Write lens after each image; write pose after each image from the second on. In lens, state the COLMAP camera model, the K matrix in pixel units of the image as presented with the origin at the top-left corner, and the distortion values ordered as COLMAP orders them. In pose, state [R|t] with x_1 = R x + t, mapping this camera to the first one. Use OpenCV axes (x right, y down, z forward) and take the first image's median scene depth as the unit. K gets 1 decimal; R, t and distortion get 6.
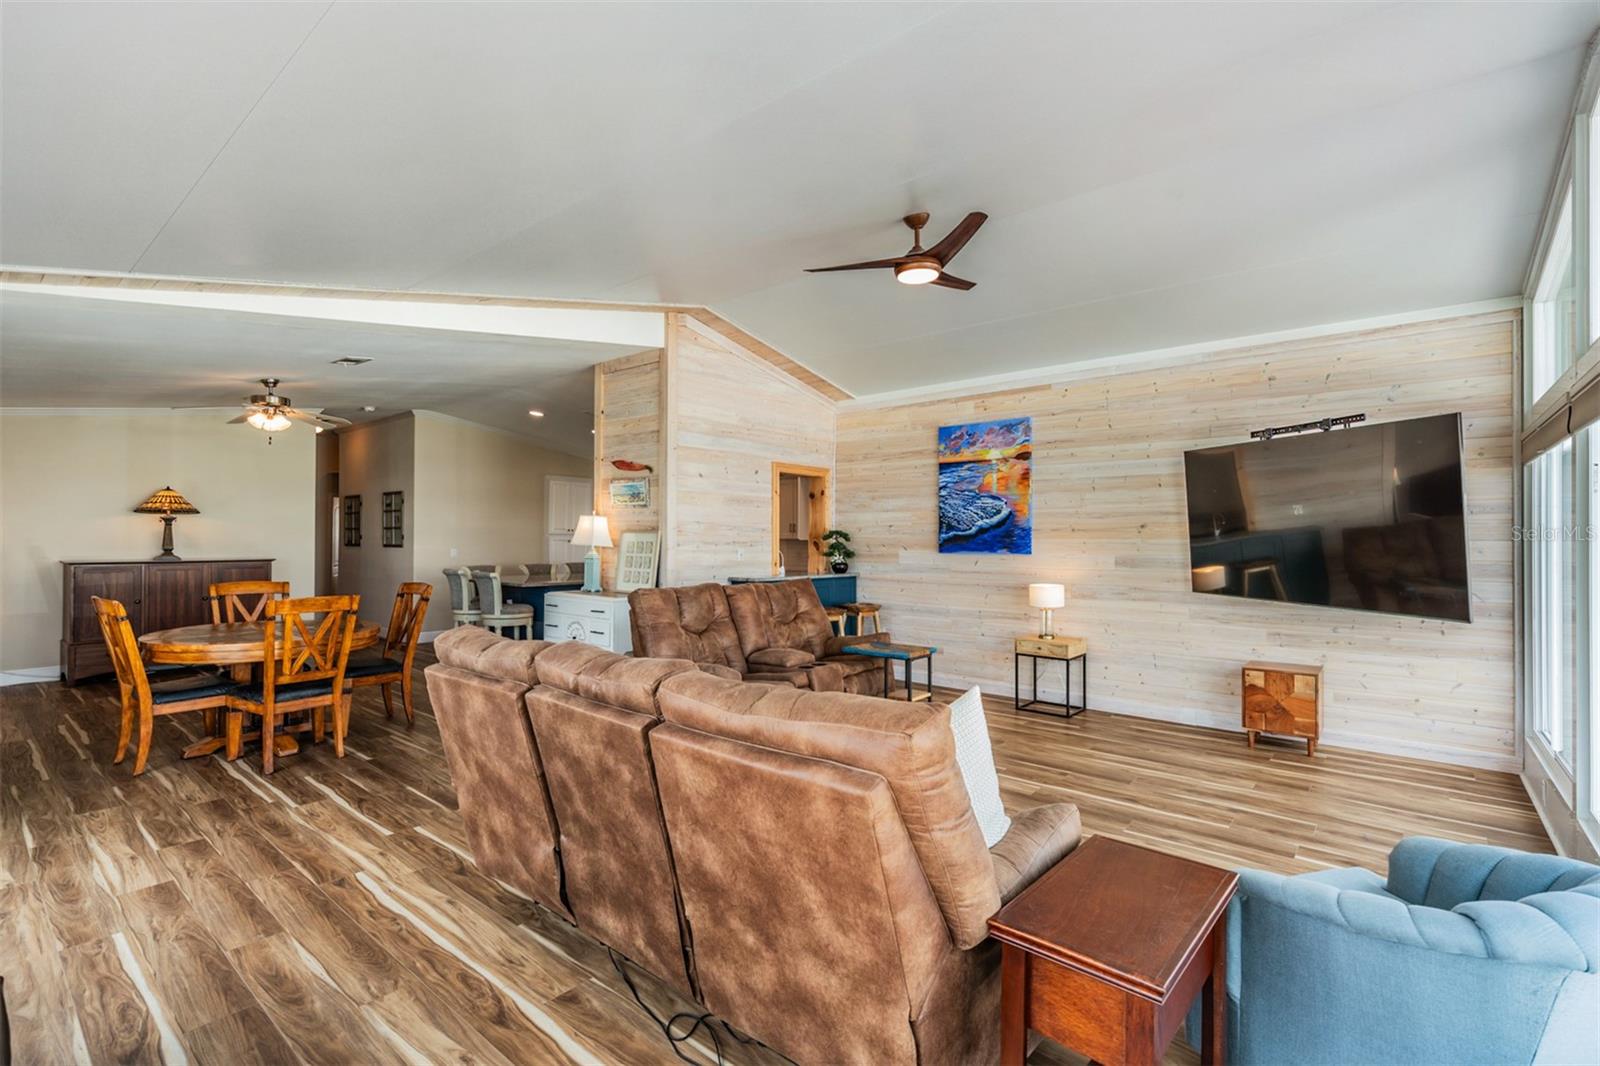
lens RADIAL K [[722.8, 0, 795.3], [0, 722.8, 532.3], [0, 0, 1]] dist [0.001224, -0.000373]
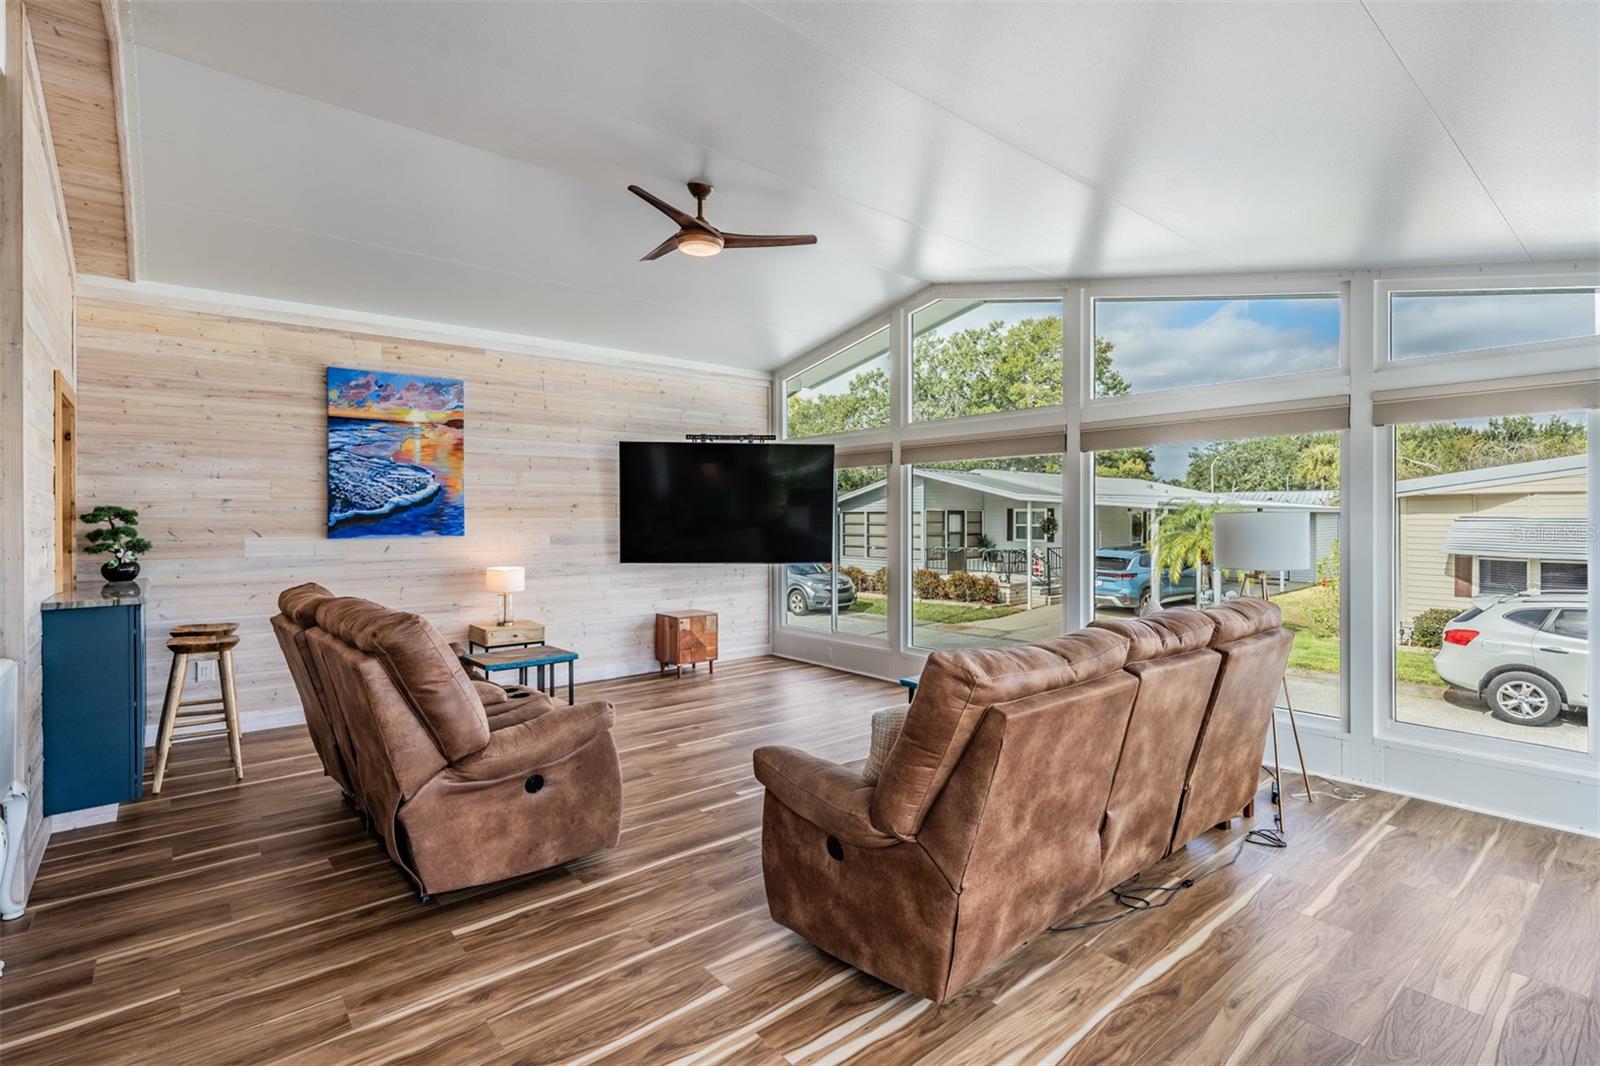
lens RADIAL K [[756.8, 0, 787.4], [0, 756.8, 512.1], [0, 0, 1]] dist [0.003280, -0.000314]
pose [[0.178971, 0.000846, 0.983854, -0.511141], [-0.004440, 0.999990, -0.000053, -0.000332], [-0.983844, -0.004359, 0.178973, 0.440887]]
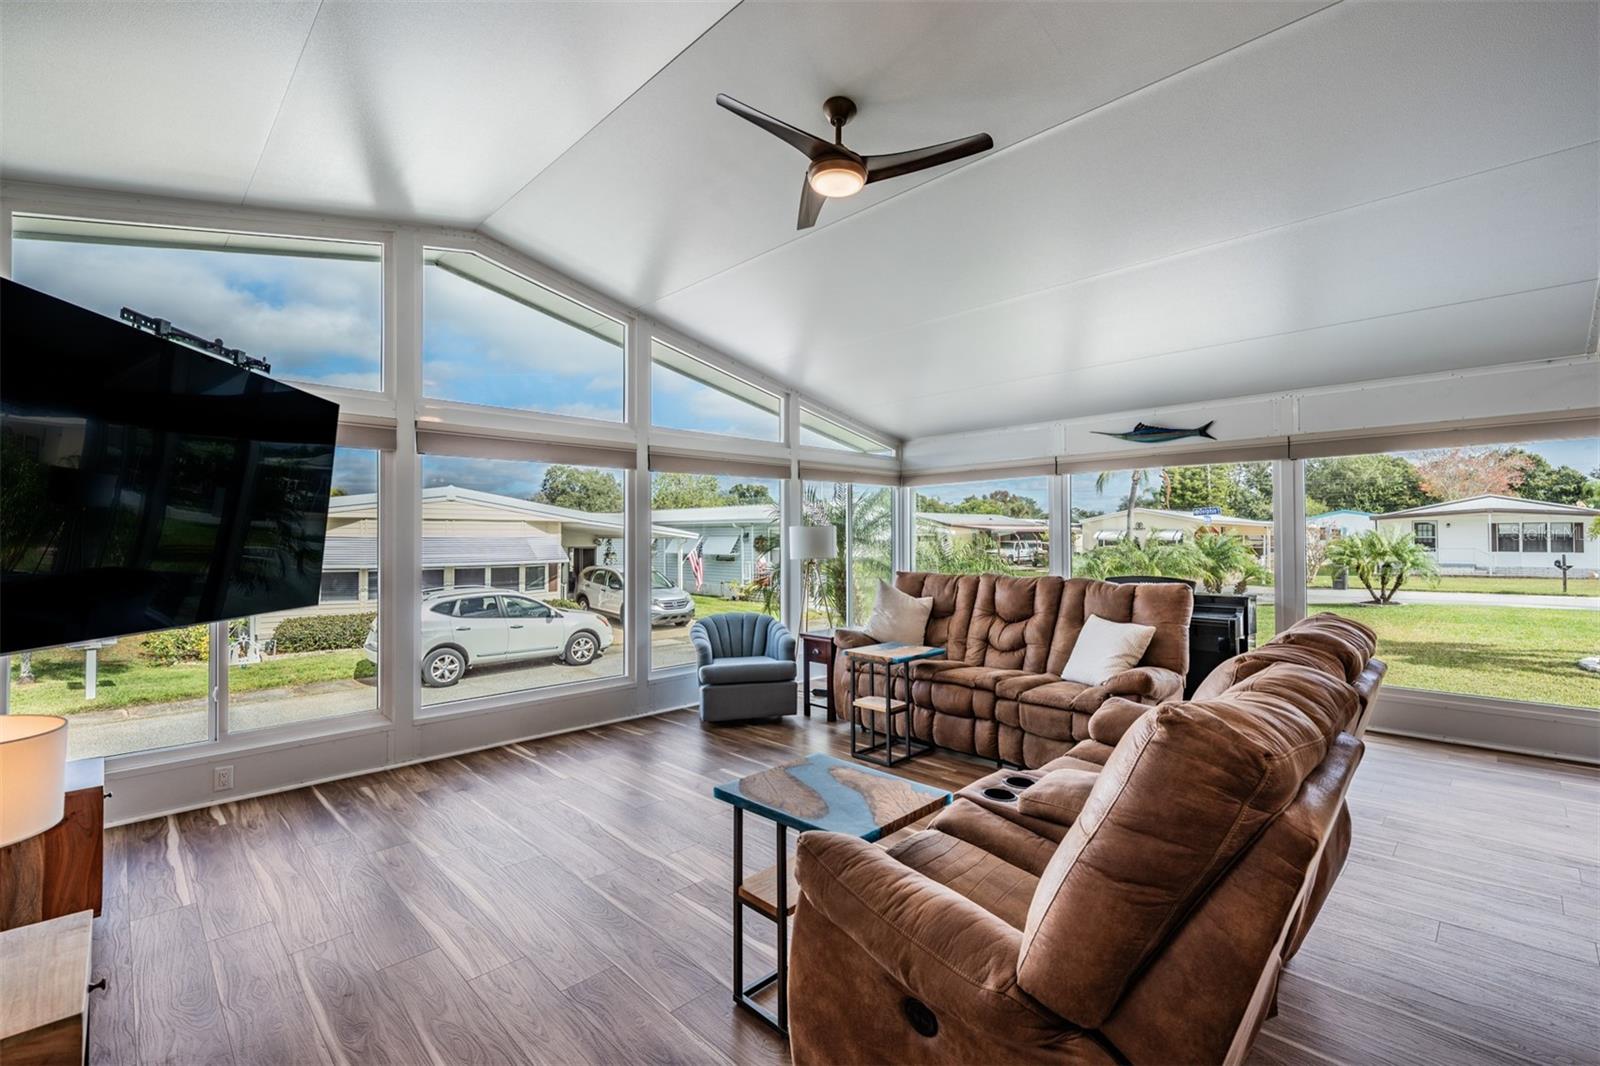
lens RADIAL K [[700.8, 0, 800.0], [0, 700.8, 533.0], [0, 0, 1]] dist [-0.000178, -0.000068]
pose [[-0.995351, -0.000150, 0.096314, 0.087088], [-0.001277, 0.999931, -0.011646, 0.016972], [-0.096306, -0.011715, -0.995283, 1.092048]]
